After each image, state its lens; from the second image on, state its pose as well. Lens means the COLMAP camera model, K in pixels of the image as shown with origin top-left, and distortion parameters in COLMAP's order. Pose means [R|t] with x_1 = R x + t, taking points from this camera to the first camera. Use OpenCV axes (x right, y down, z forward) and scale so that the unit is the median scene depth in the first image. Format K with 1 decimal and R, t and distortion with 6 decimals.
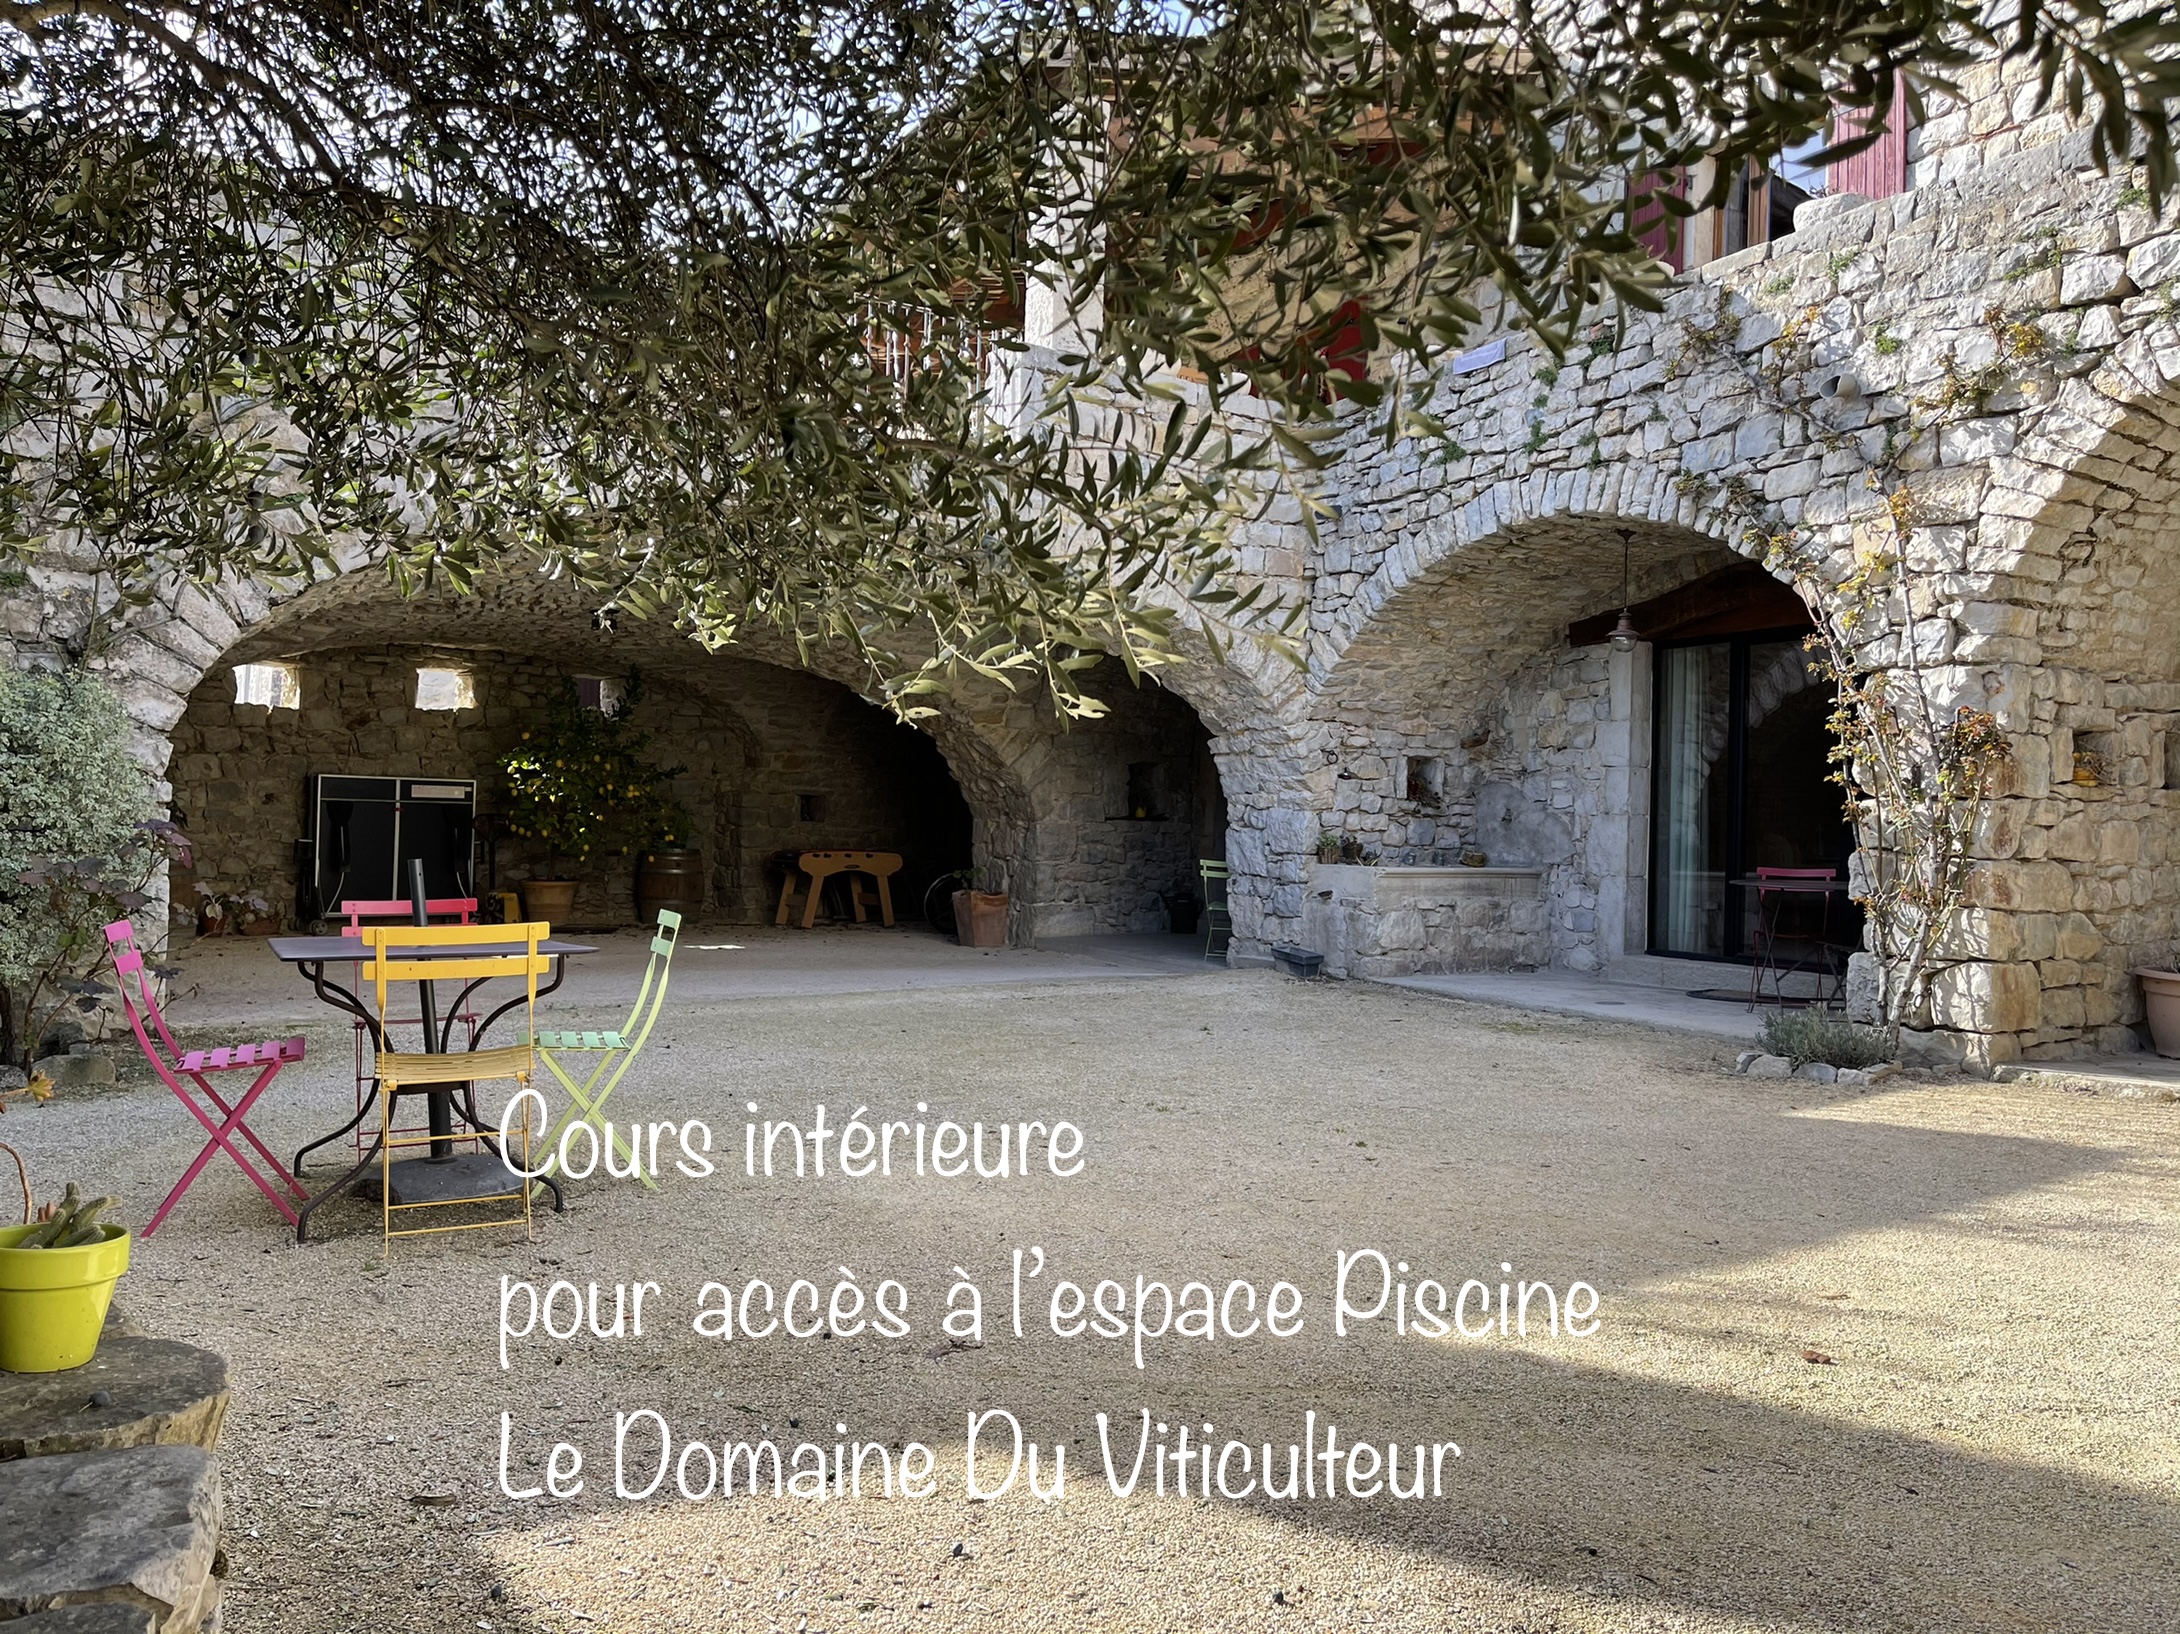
lens RADIAL K [[1636.8, 0, 1083.6], [0, 1636.8, 813.2], [0, 0, 1]] dist [0.062865, 0.000823]
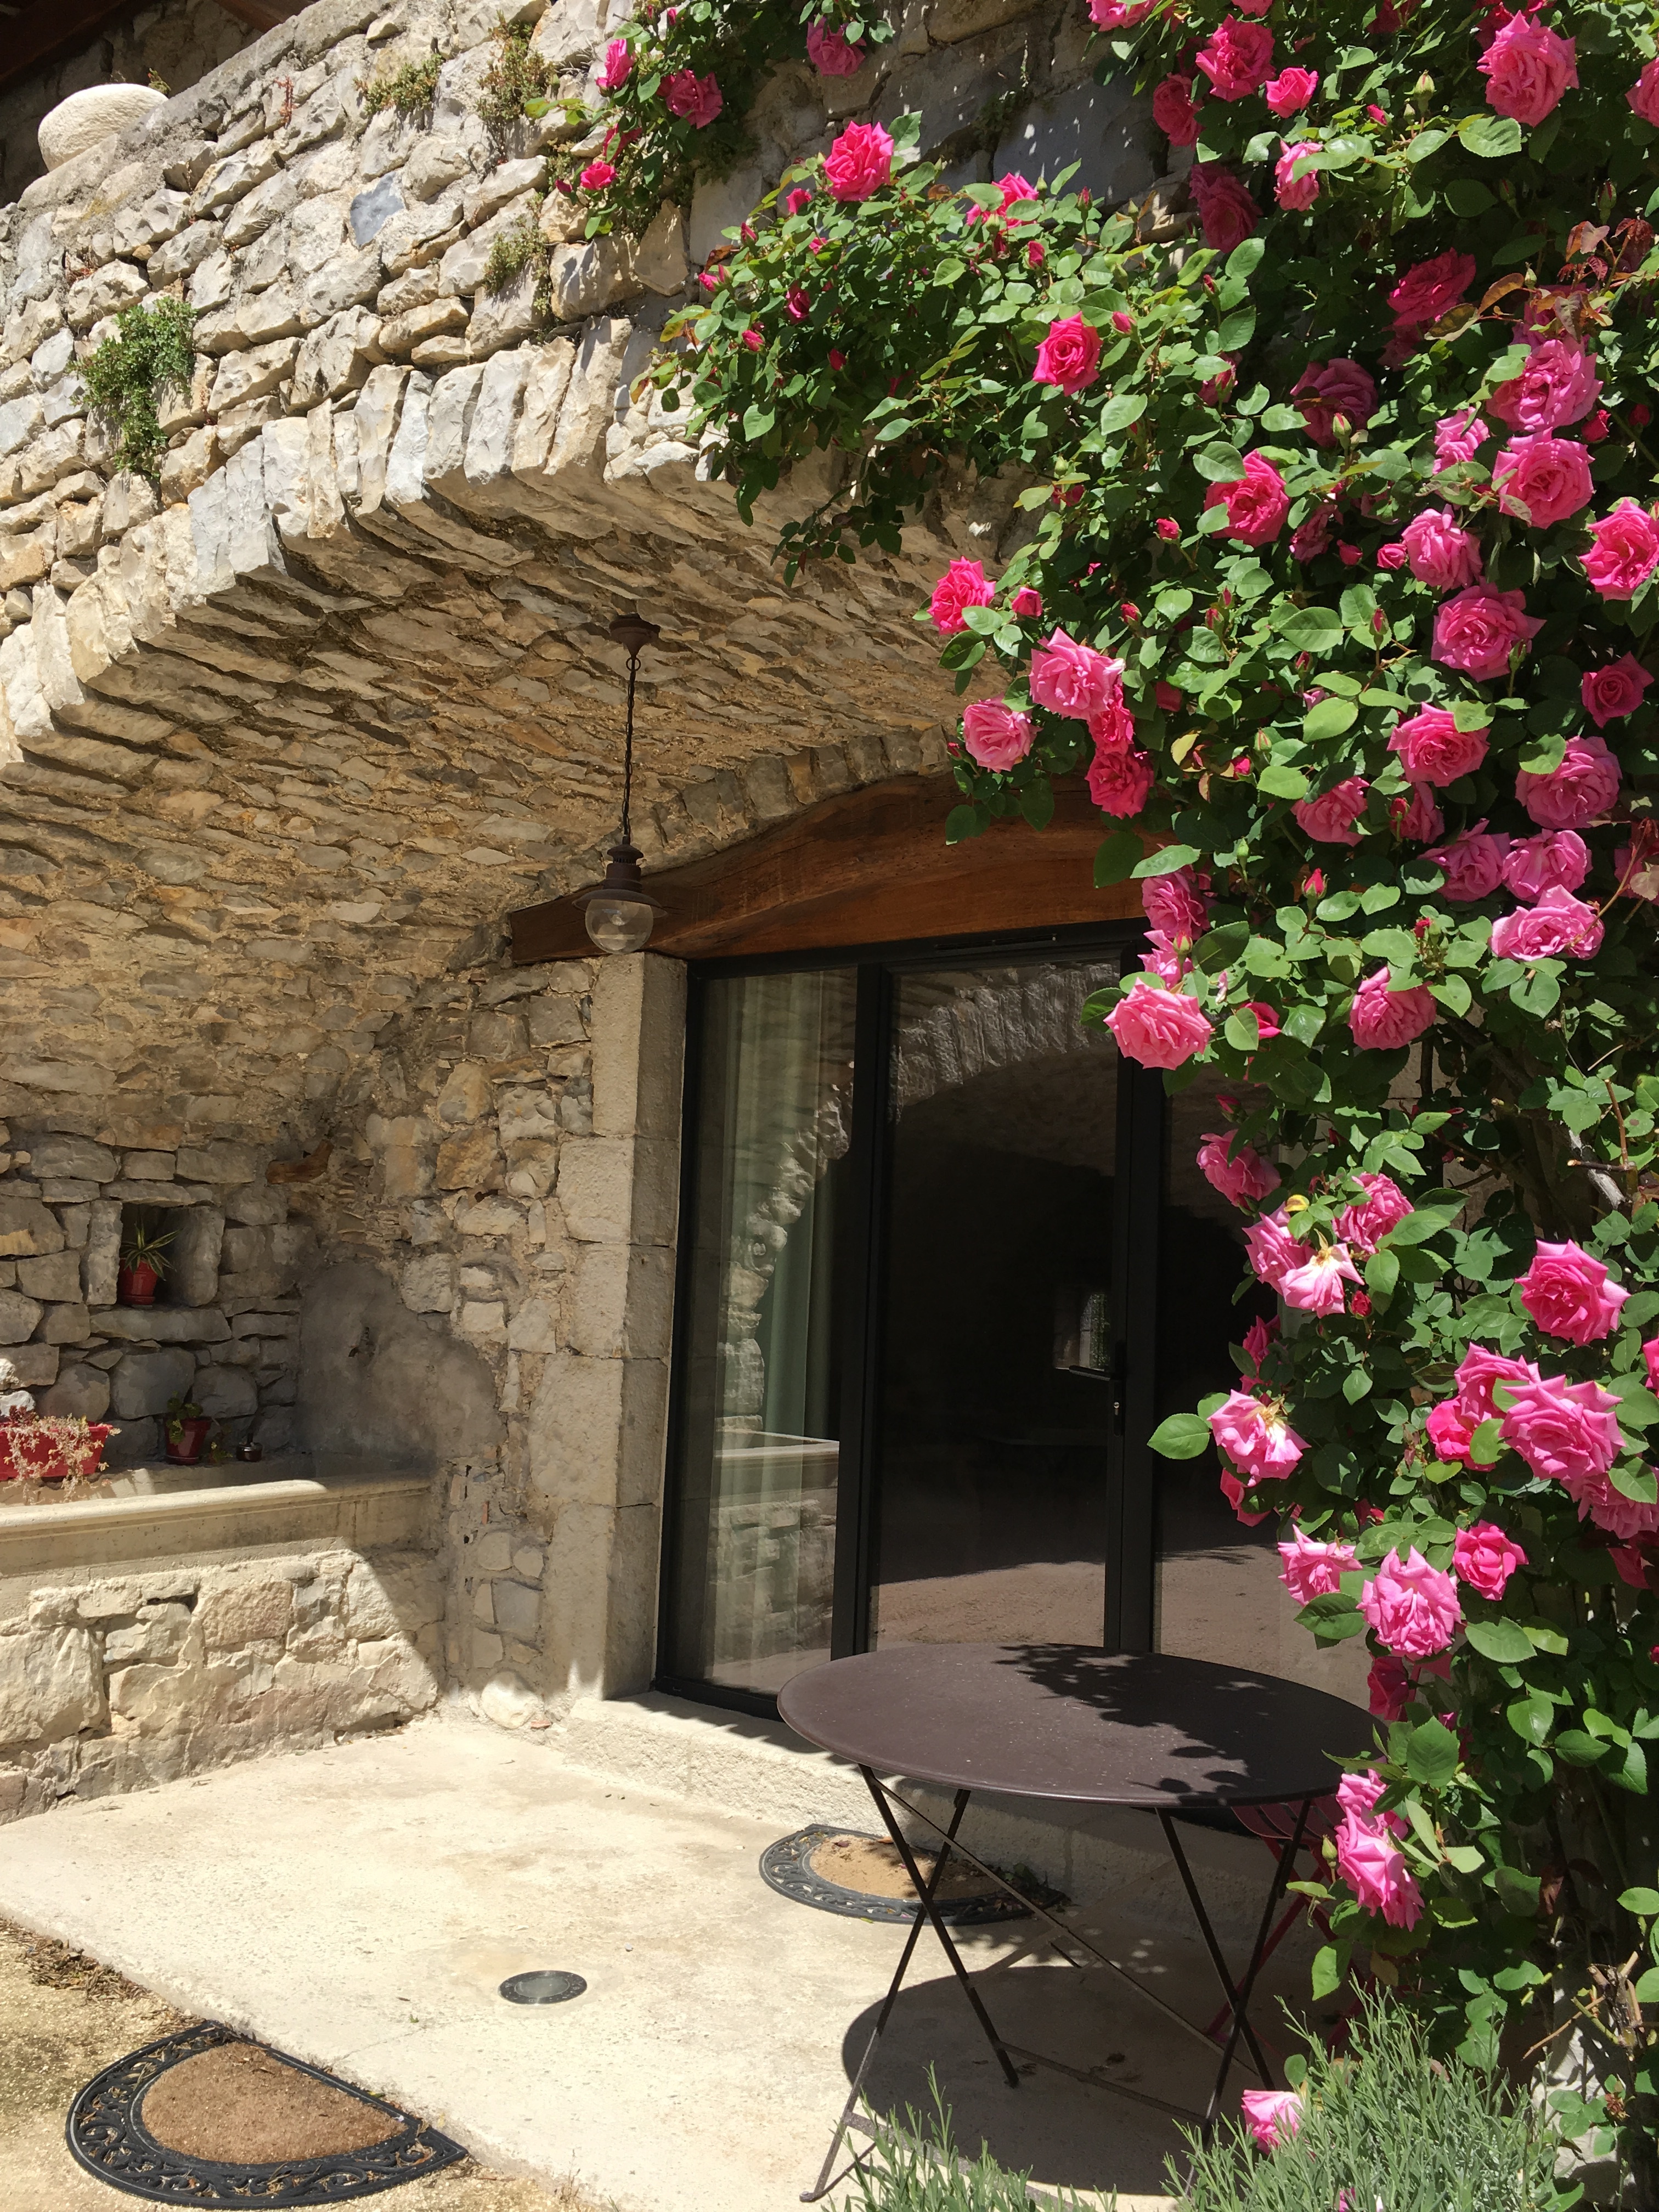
lens RADIAL K [[1901.1, 0, 828.7], [0, 1901.1, 1105.2], [0, 0, 1]] dist [0.001840, 0.000801]
pose [[0.914370, 0.047580, 0.402075, 0.187376], [-0.023023, 0.997574, -0.065693, -0.035358], [-0.404225, 0.050811, 0.913247, 0.553714]]
